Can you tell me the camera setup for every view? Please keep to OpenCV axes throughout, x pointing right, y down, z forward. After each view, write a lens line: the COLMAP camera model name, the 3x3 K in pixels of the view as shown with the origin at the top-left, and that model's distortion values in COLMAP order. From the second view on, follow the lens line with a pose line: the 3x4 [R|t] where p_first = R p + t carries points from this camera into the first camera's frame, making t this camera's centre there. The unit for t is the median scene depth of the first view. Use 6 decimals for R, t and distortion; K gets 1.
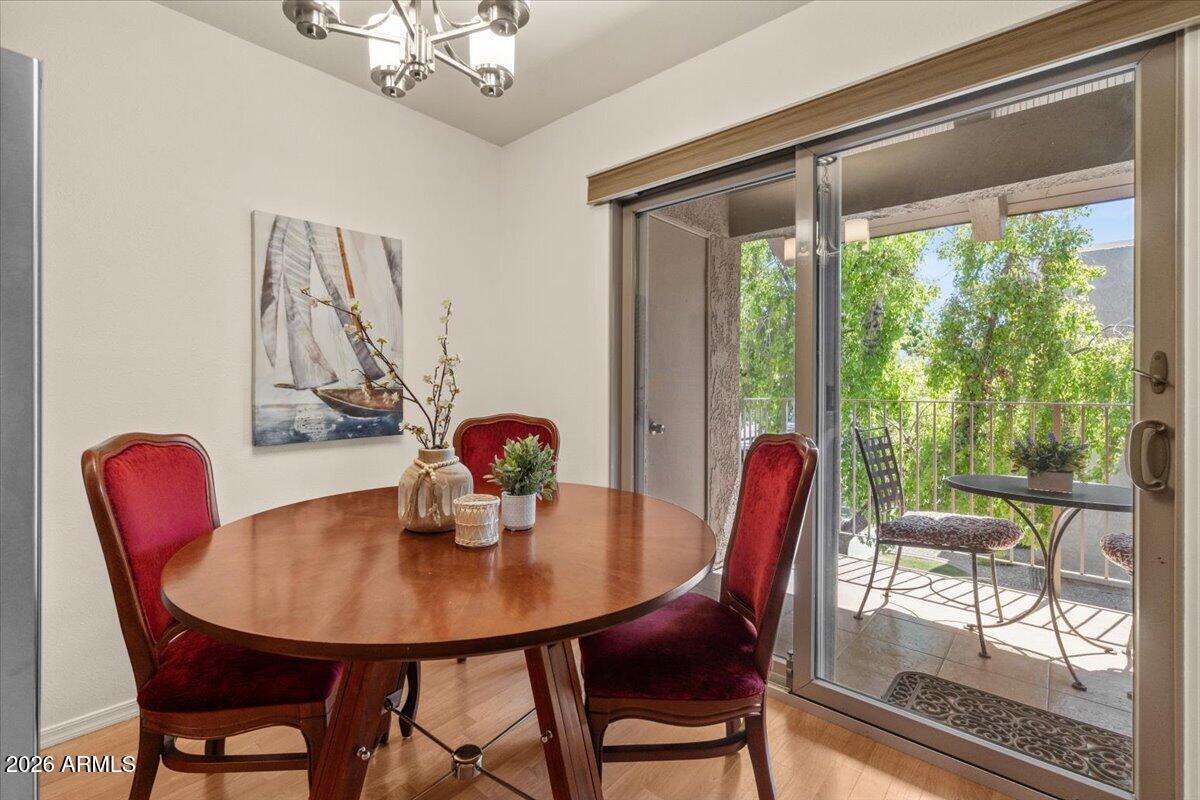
lens RADIAL K [[534.4, 0, 583.4], [0, 534.4, 382.8], [0, 0, 1]] dist [0.000405, -0.000003]
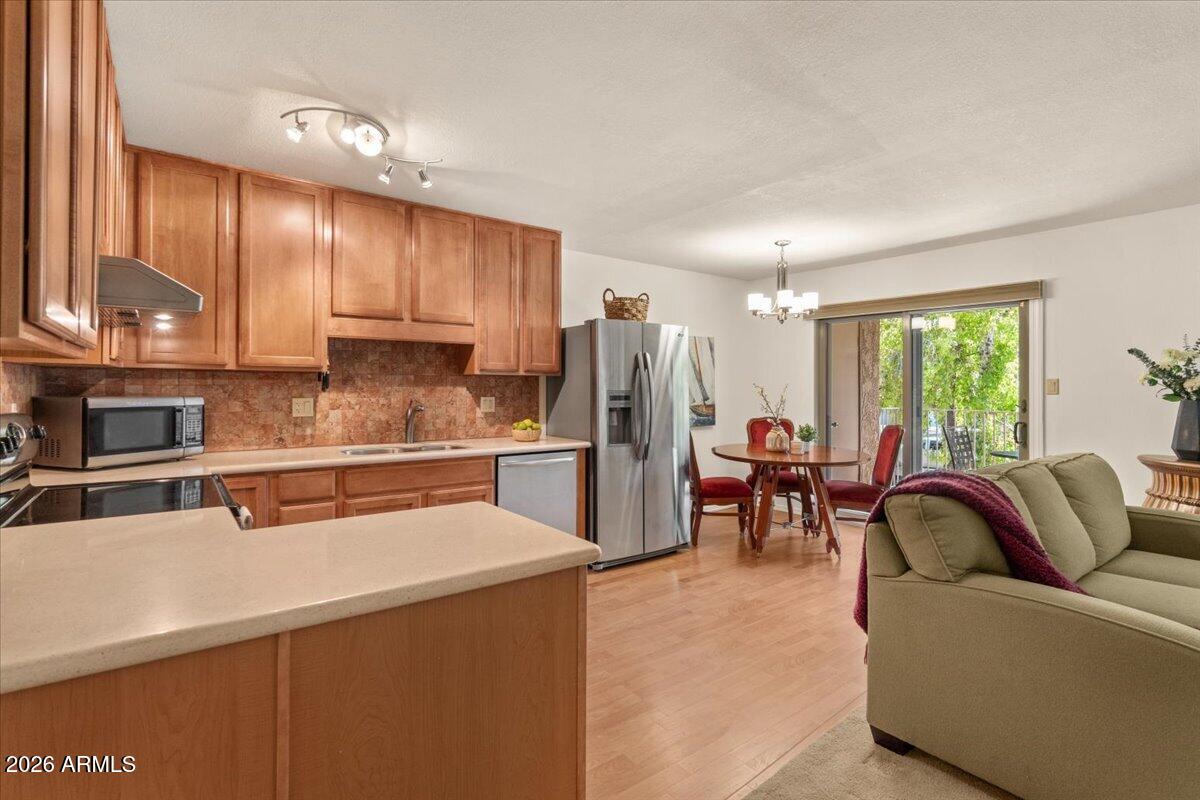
lens RADIAL K [[565.1, 0, 590.8], [0, 565.1, 383.8], [0, 0, 1]] dist [-0.008624, 0.000025]
pose [[0.981952, -0.000126, -0.189129, -0.436839], [0.000745, 0.999995, 0.003202, -0.090273], [0.189128, -0.003285, 0.981947, -1.516164]]
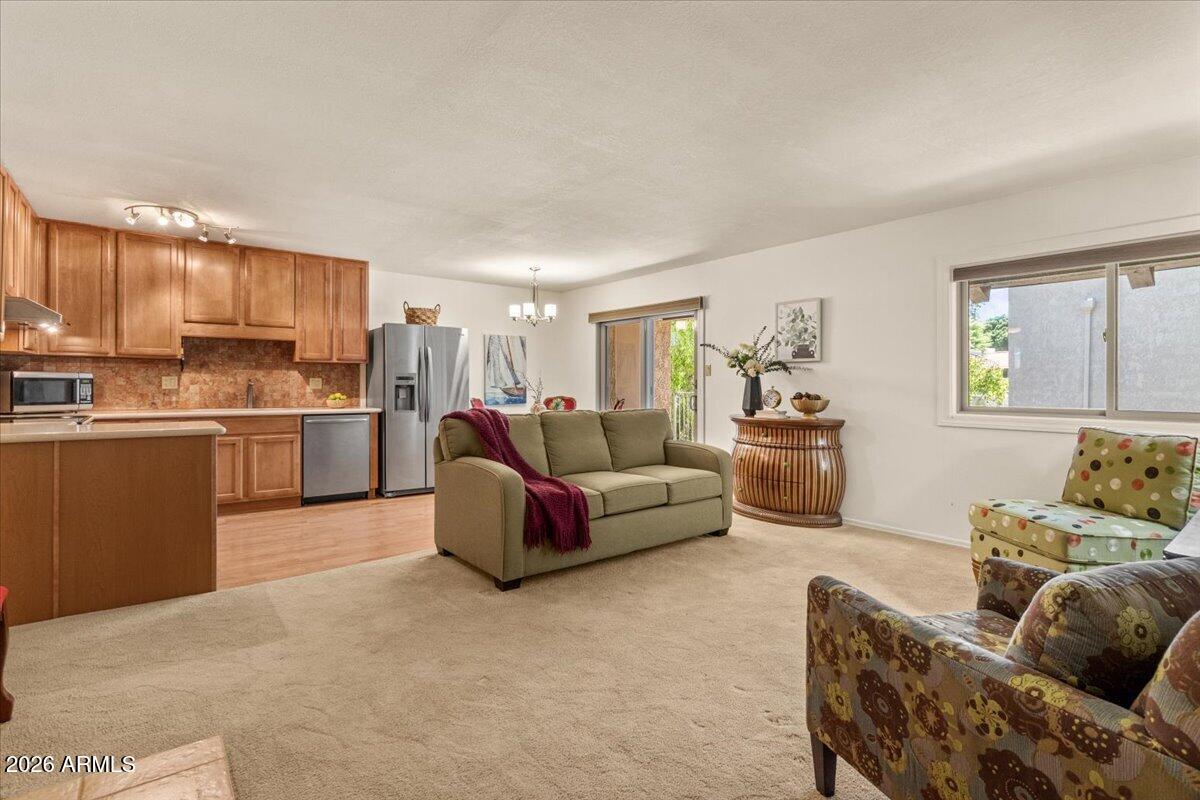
lens RADIAL K [[565.1, 0, 590.8], [0, 565.1, 383.8], [0, 0, 1]] dist [-0.008624, 0.000025]
pose [[0.985452, -0.000887, -0.169953, 0.569111], [0.001748, 0.999986, 0.004917, -0.026928], [0.169946, -0.005142, 0.985440, -2.117753]]
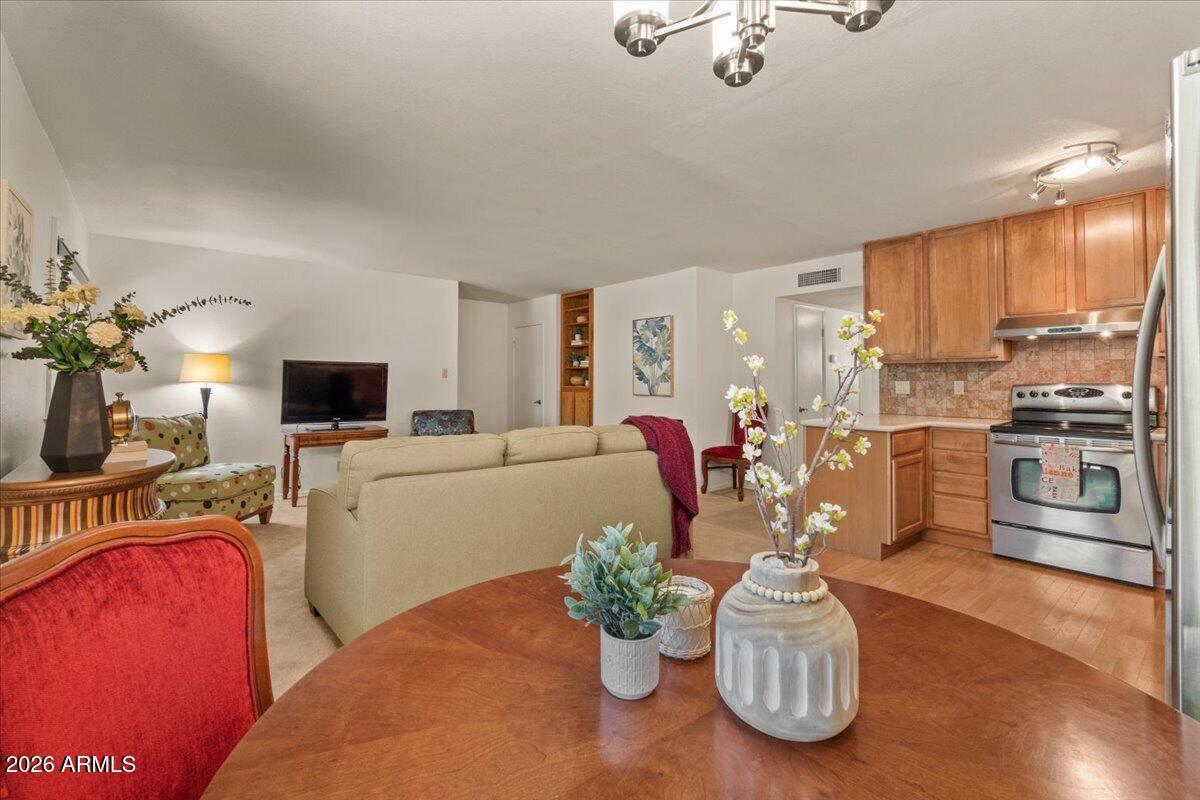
lens RADIAL K [[534.4, 0, 583.4], [0, 534.4, 382.8], [0, 0, 1]] dist [0.000405, -0.000003]
pose [[-0.988603, -0.009218, 0.150261, -0.102040], [-0.009622, 0.999952, -0.001967, -0.030919], [-0.150235, -0.003391, -0.988644, 0.946760]]
